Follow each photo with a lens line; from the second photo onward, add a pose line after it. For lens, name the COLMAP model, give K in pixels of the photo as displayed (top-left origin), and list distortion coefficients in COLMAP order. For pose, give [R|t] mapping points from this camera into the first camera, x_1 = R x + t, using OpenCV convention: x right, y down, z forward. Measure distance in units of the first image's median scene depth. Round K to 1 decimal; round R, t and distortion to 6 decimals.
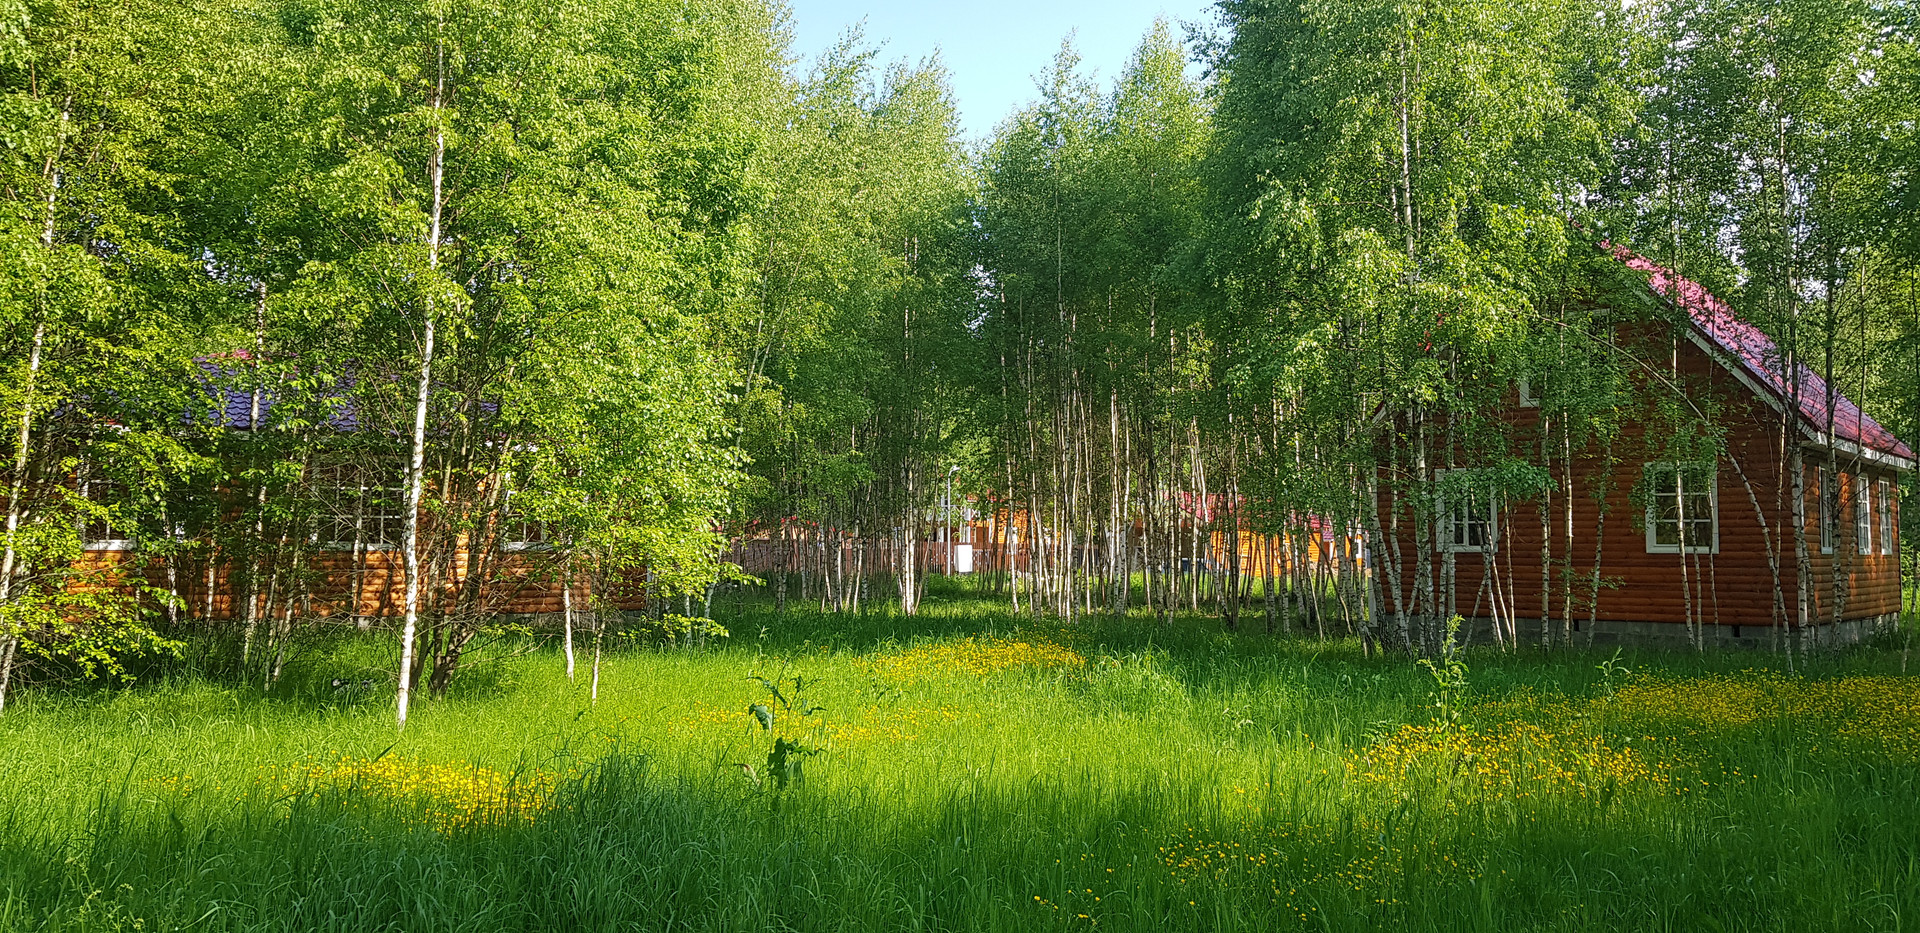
lens RADIAL K [[1482.8, 0, 956.6], [0, 1482.8, 466.1], [0, 0, 1]] dist [0.049191, -0.054898]
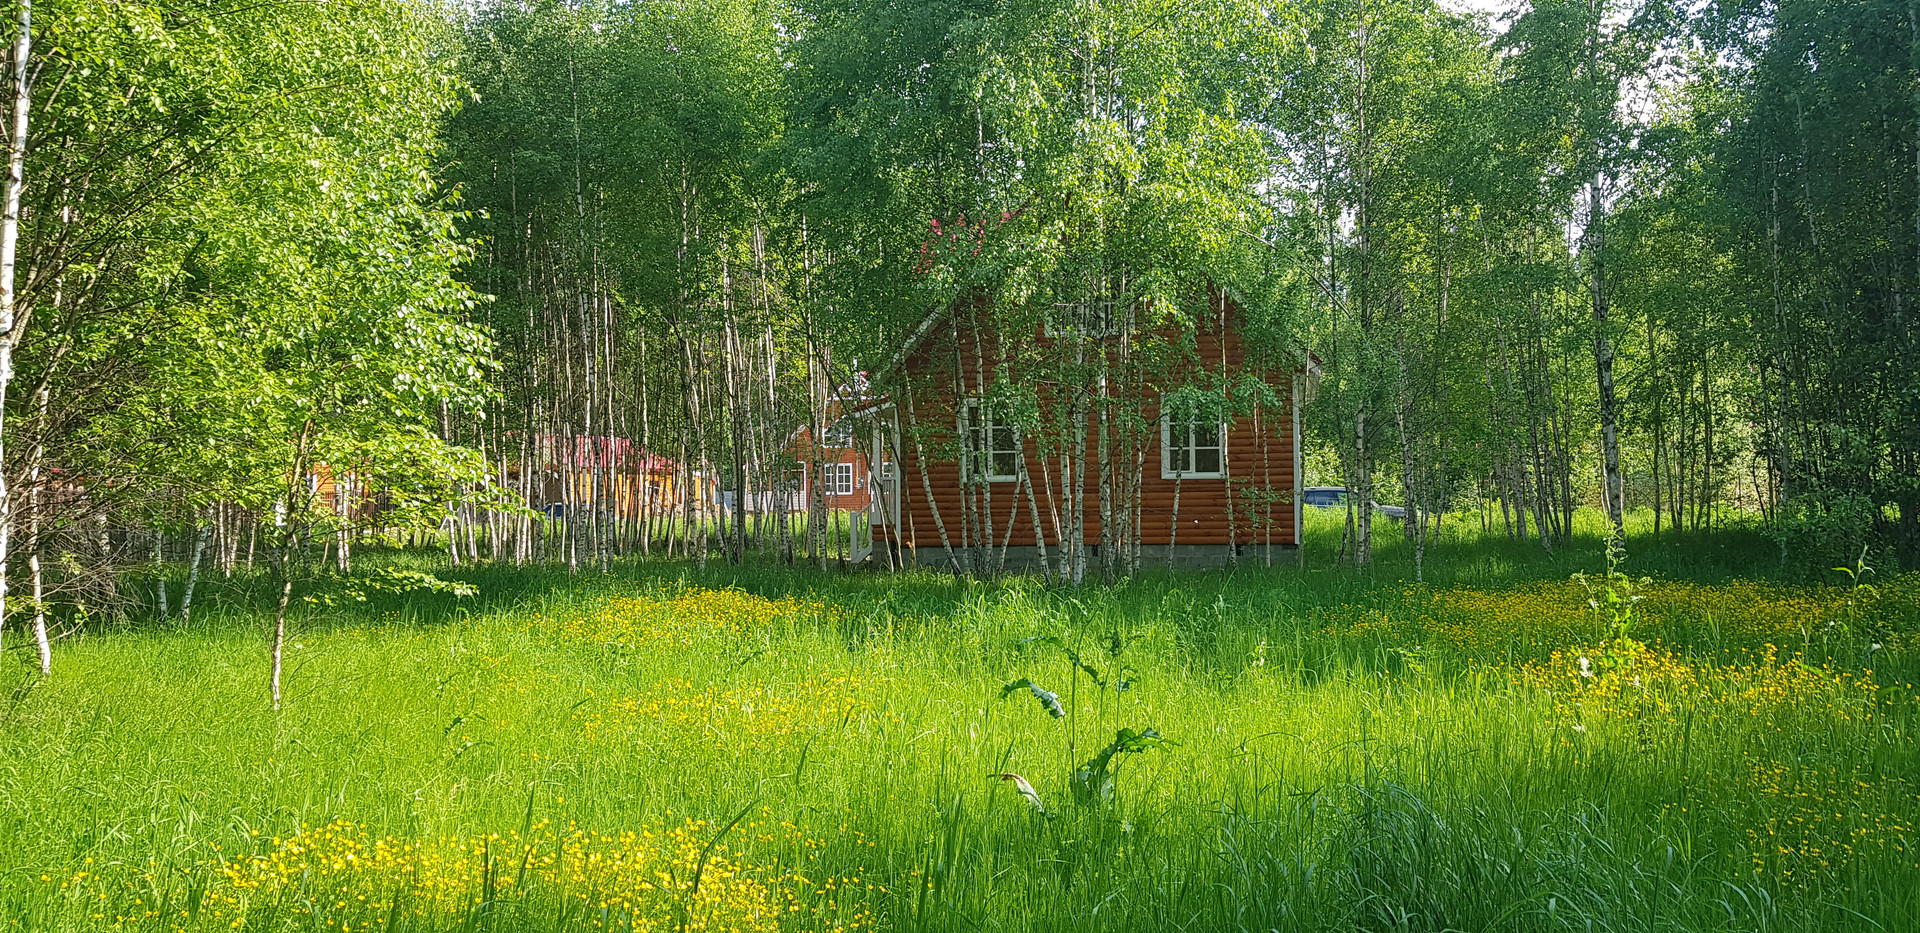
lens RADIAL K [[1482.8, 0, 953.4], [0, 1482.8, 461.7], [0, 0, 1]] dist [0.049191, -0.054898]
pose [[0.888755, -0.008931, 0.458296, -0.245069], [-0.005223, 0.999548, 0.029608, 0.026768], [-0.458353, -0.028708, 0.888306, 0.248531]]
